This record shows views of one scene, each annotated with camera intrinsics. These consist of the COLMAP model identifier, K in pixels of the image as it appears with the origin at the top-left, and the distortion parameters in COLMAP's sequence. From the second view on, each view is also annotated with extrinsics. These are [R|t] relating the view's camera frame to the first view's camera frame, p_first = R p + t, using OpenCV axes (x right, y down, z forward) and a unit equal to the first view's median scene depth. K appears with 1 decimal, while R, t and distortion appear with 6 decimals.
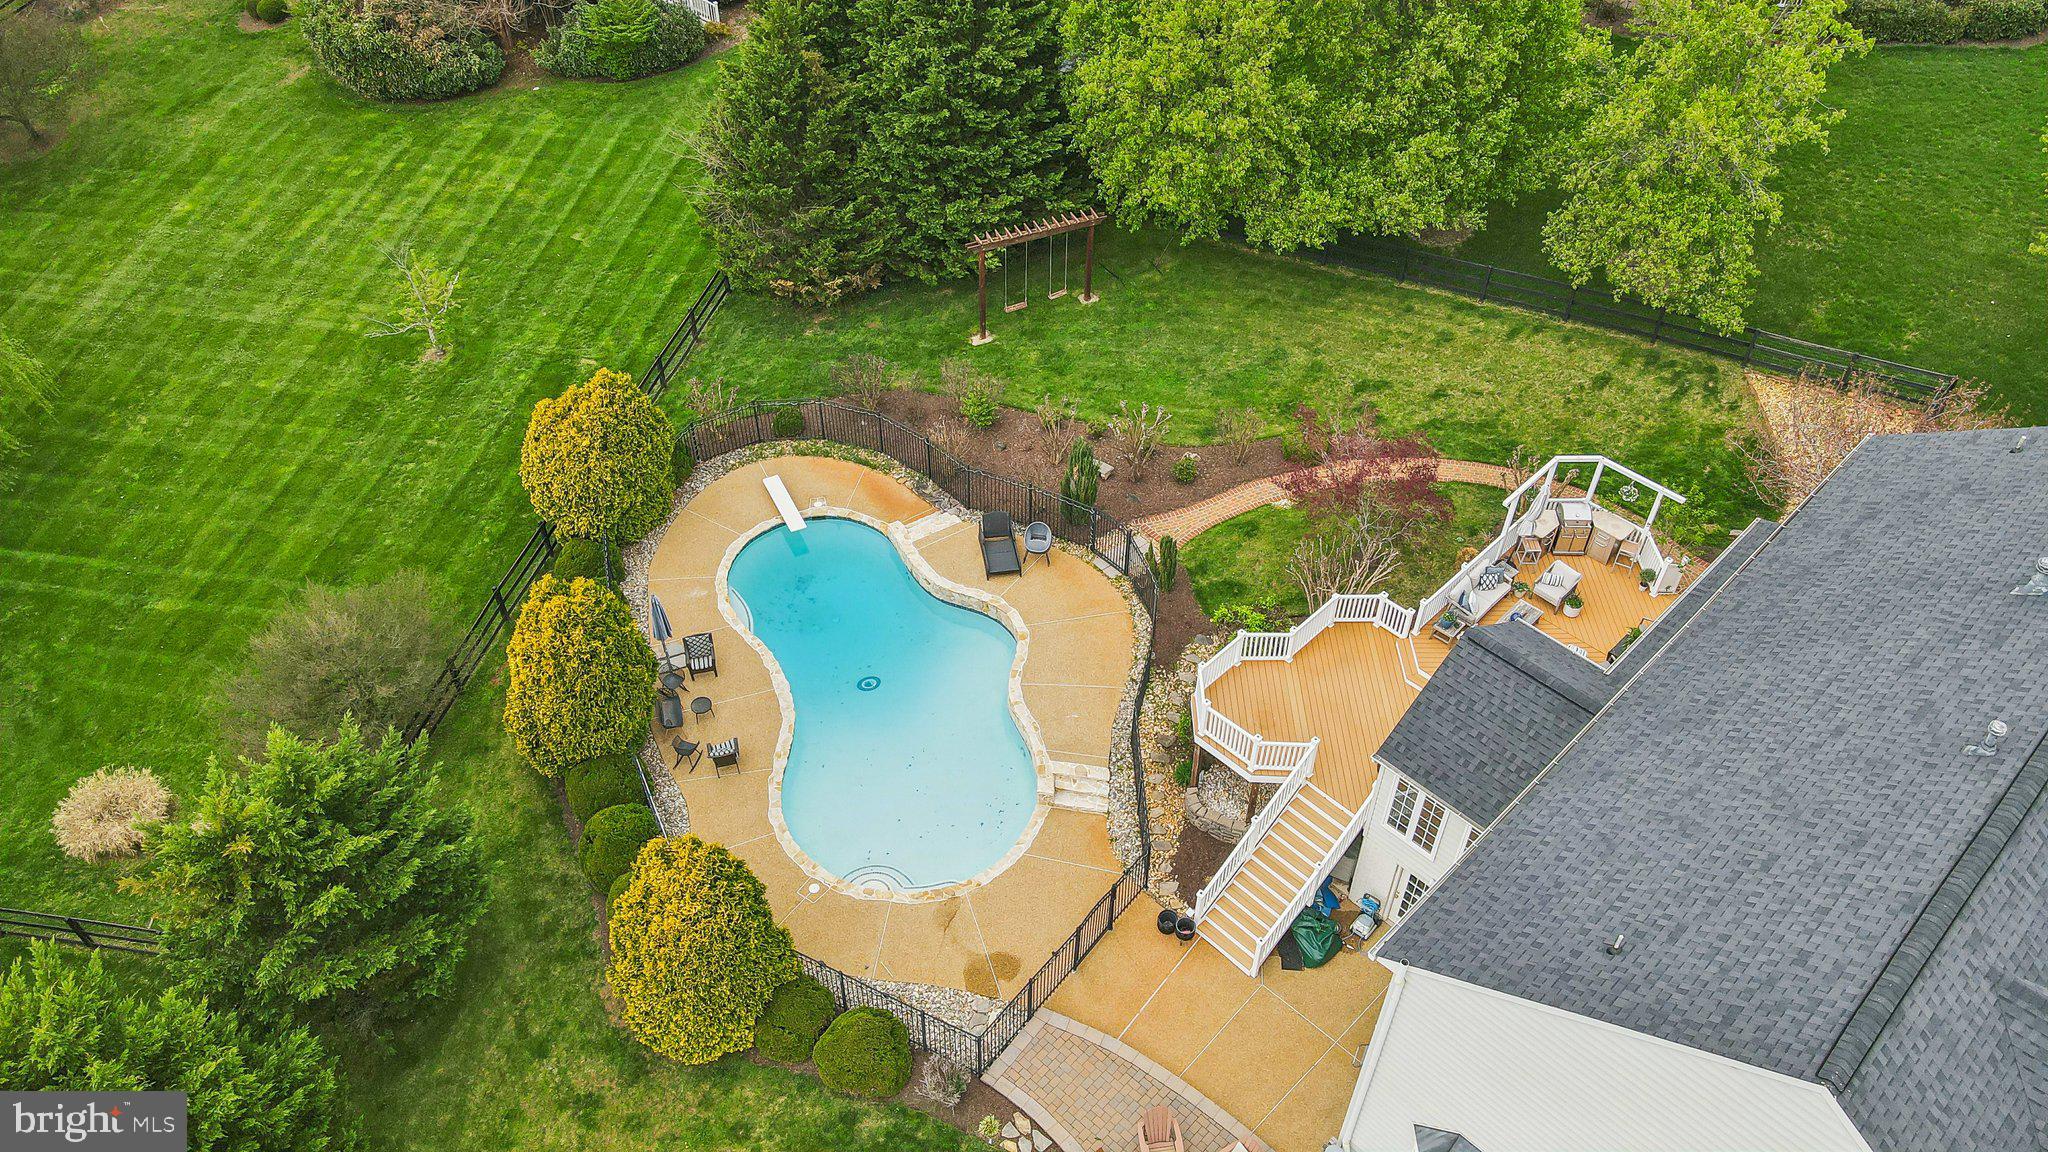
lens RADIAL K [[1530.6, 0, 1015.1], [0, 1530.6, 562.4], [0, 0, 1]] dist [-0.000316, 0.035824]
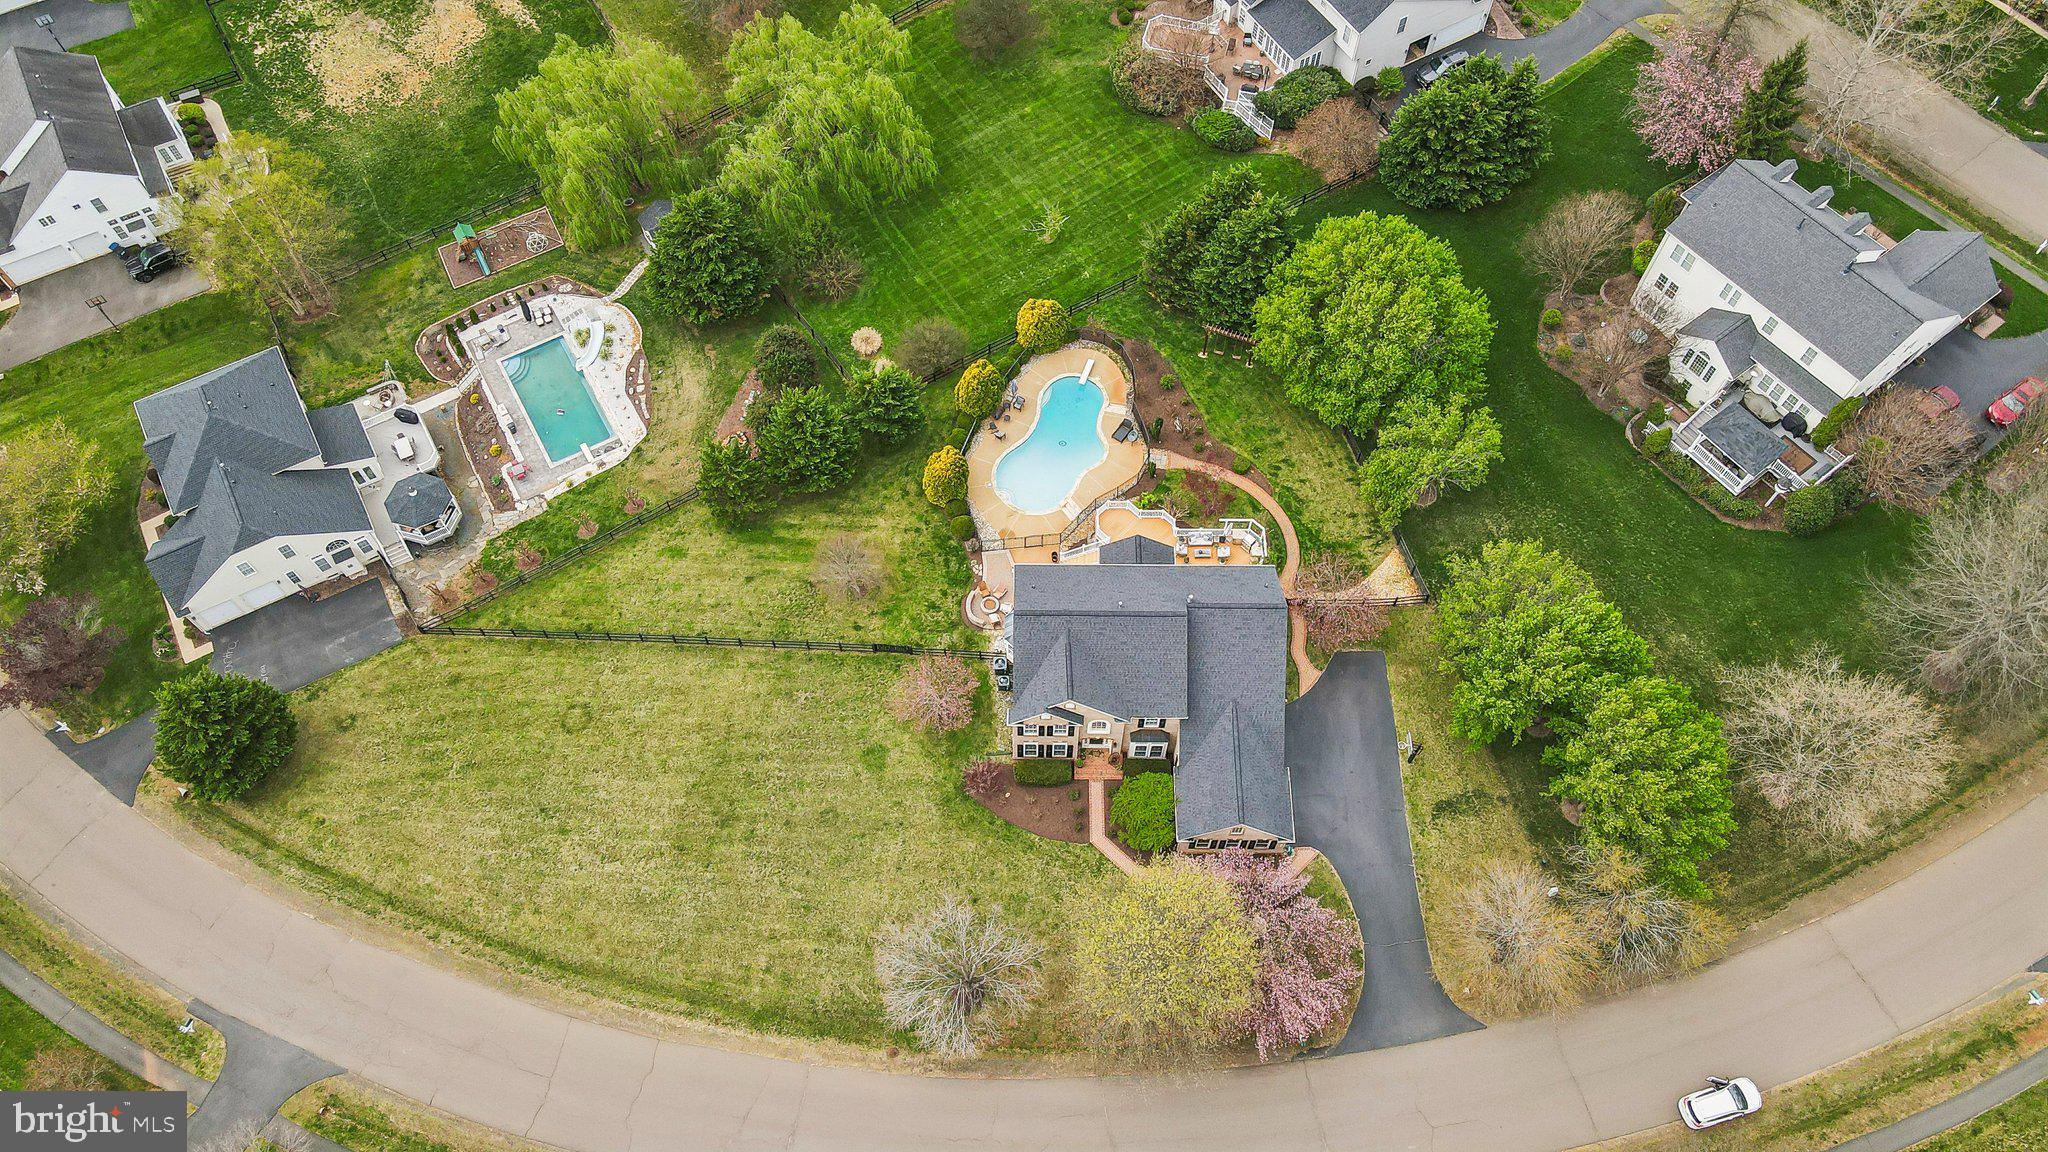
lens RADIAL K [[1505.6, 0, 1017.4], [0, 1505.6, 578.2], [0, 0, 1]] dist [0.002104, 0.039277]
pose [[0.704430, 0.620012, -0.345491, 0.903048], [-0.491226, 0.777223, 0.393219, -0.731482], [0.512324, -0.107281, 0.852065, -1.383404]]
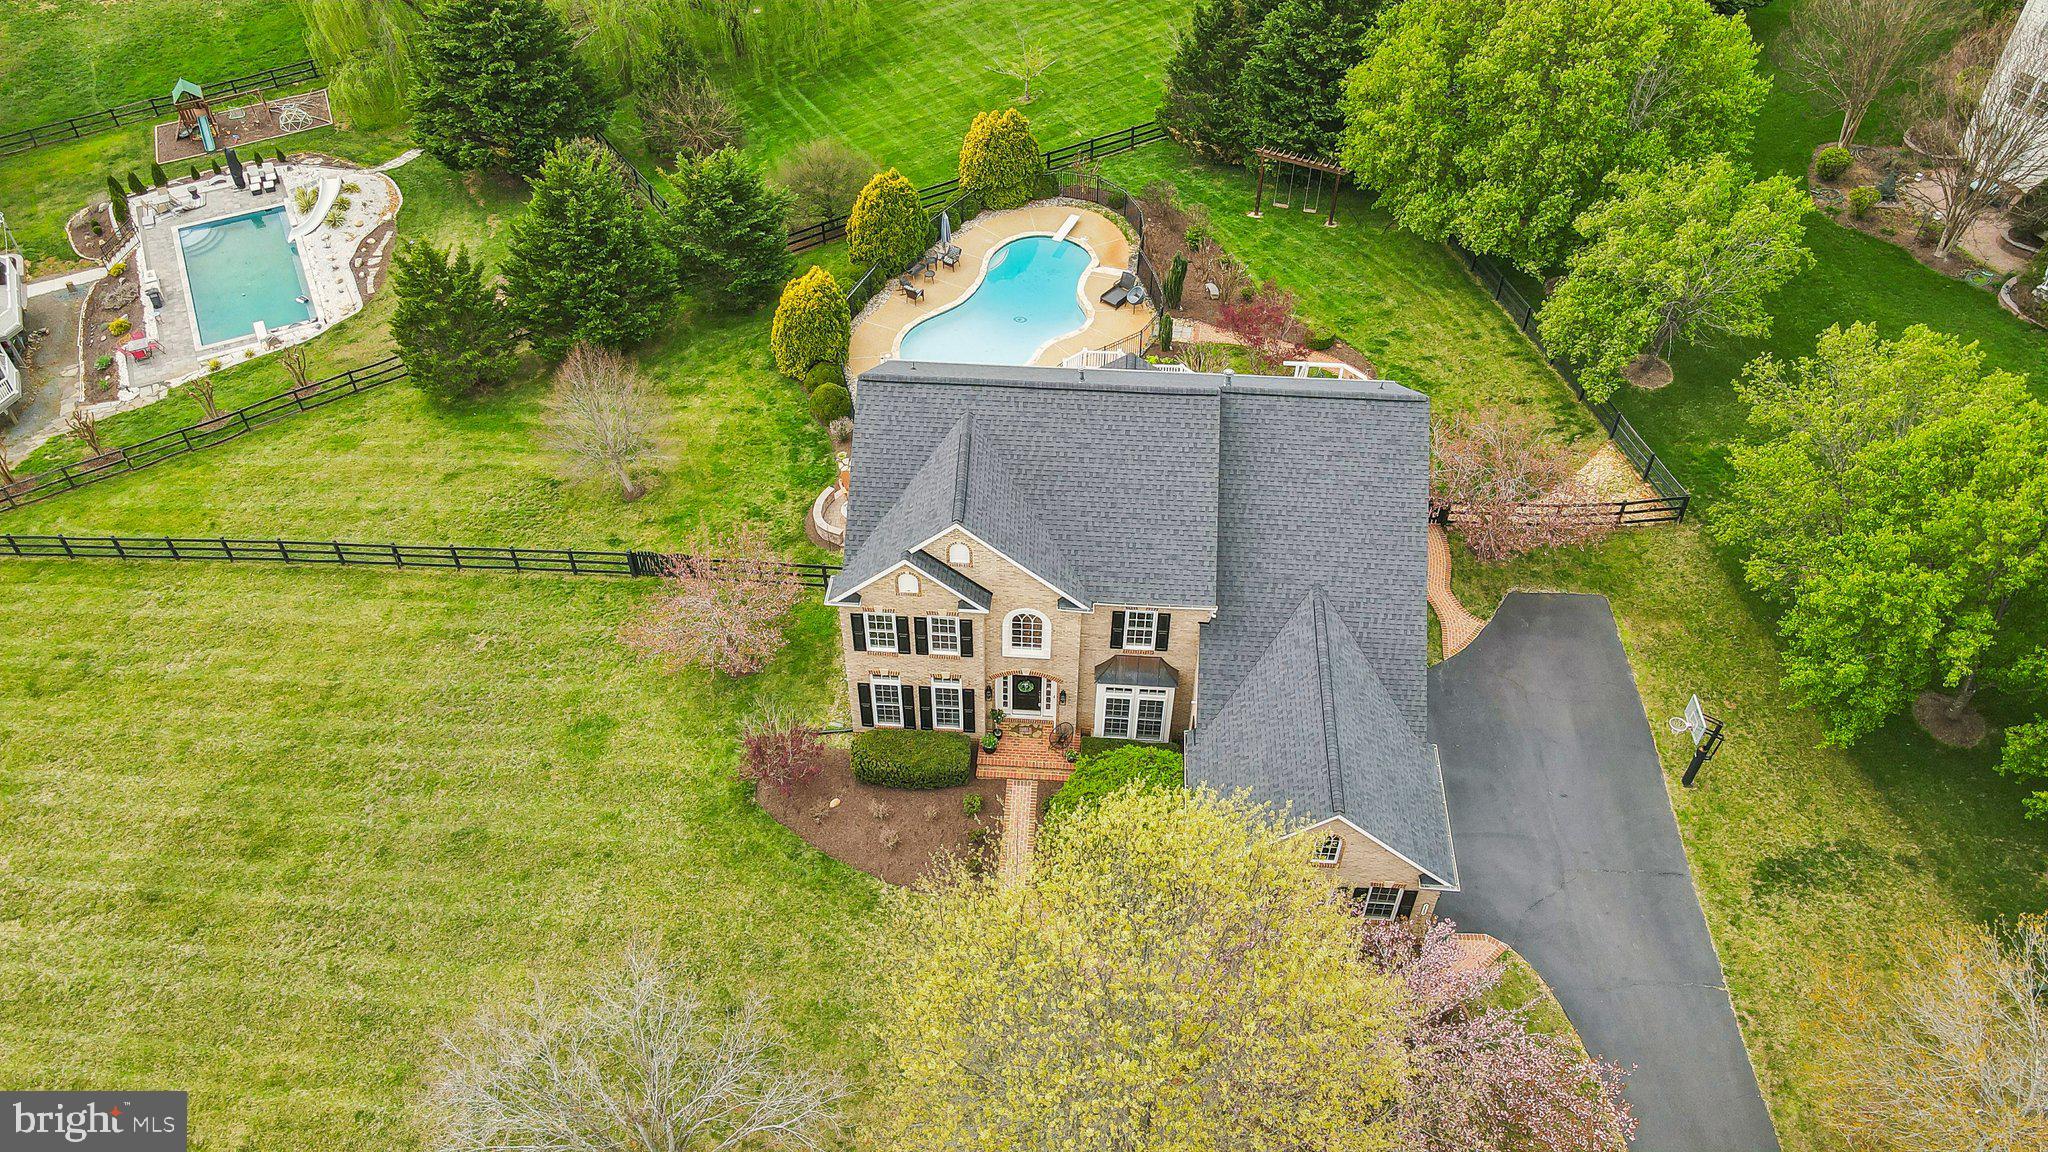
lens RADIAL K [[1505.6, 0, 1017.4], [0, 1505.6, 578.2], [0, 0, 1]] dist [0.002104, 0.039277]
pose [[0.662223, 0.535206, -0.524419, 0.877777], [-0.523693, 0.831145, 0.186934, 0.000641], [0.535916, 0.150842, 0.830687, -0.366791]]
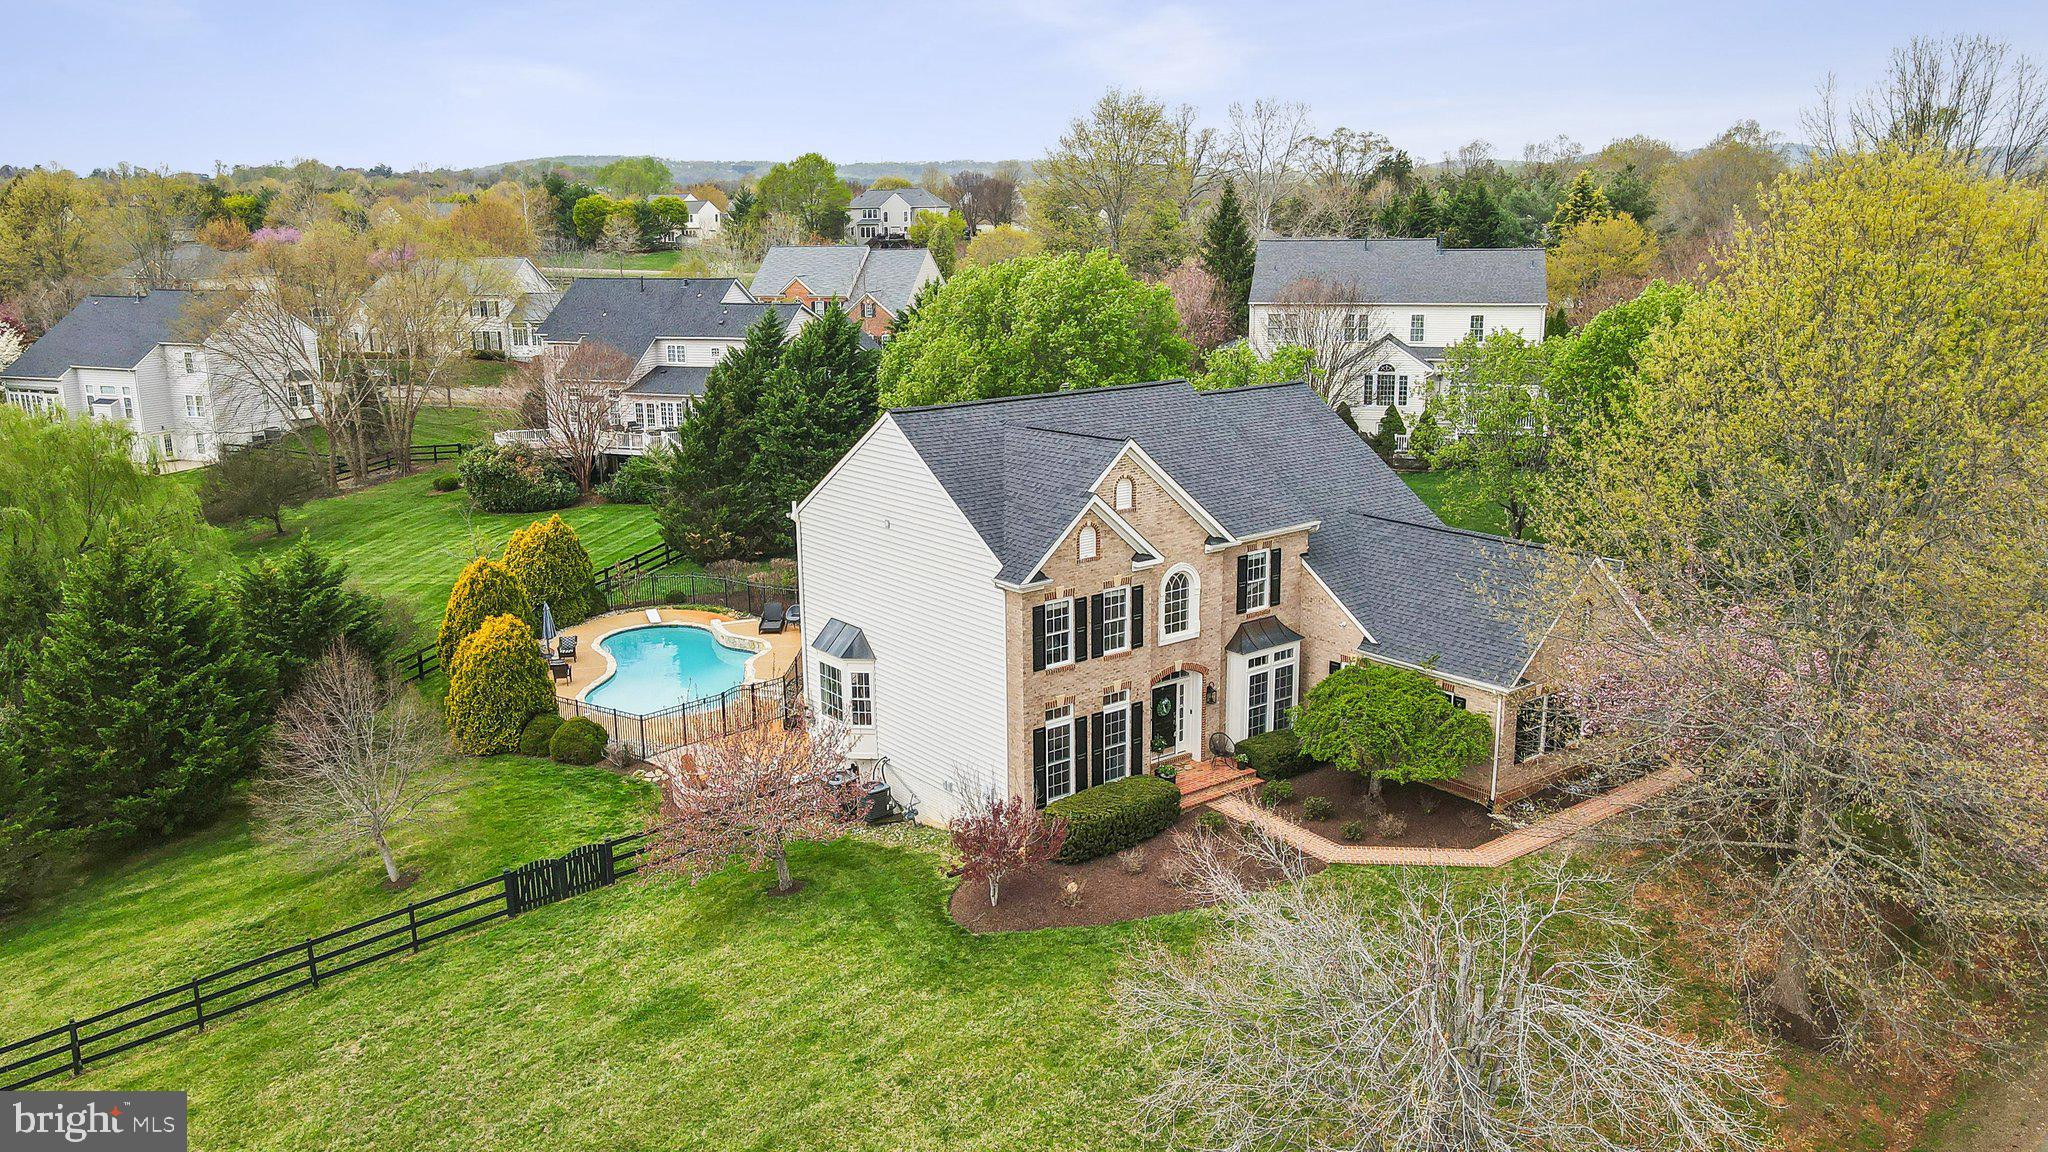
lens RADIAL K [[1539.8, 0, 1017.7], [0, 1539.8, 587.8], [0, 0, 1]] dist [0.002884, 0.033496]
pose [[0.992889, 0.017138, -0.117804, 0.389700], [-0.074112, 0.863409, -0.499032, 0.668615], [0.093160, 0.504214, 0.858539, -0.324094]]
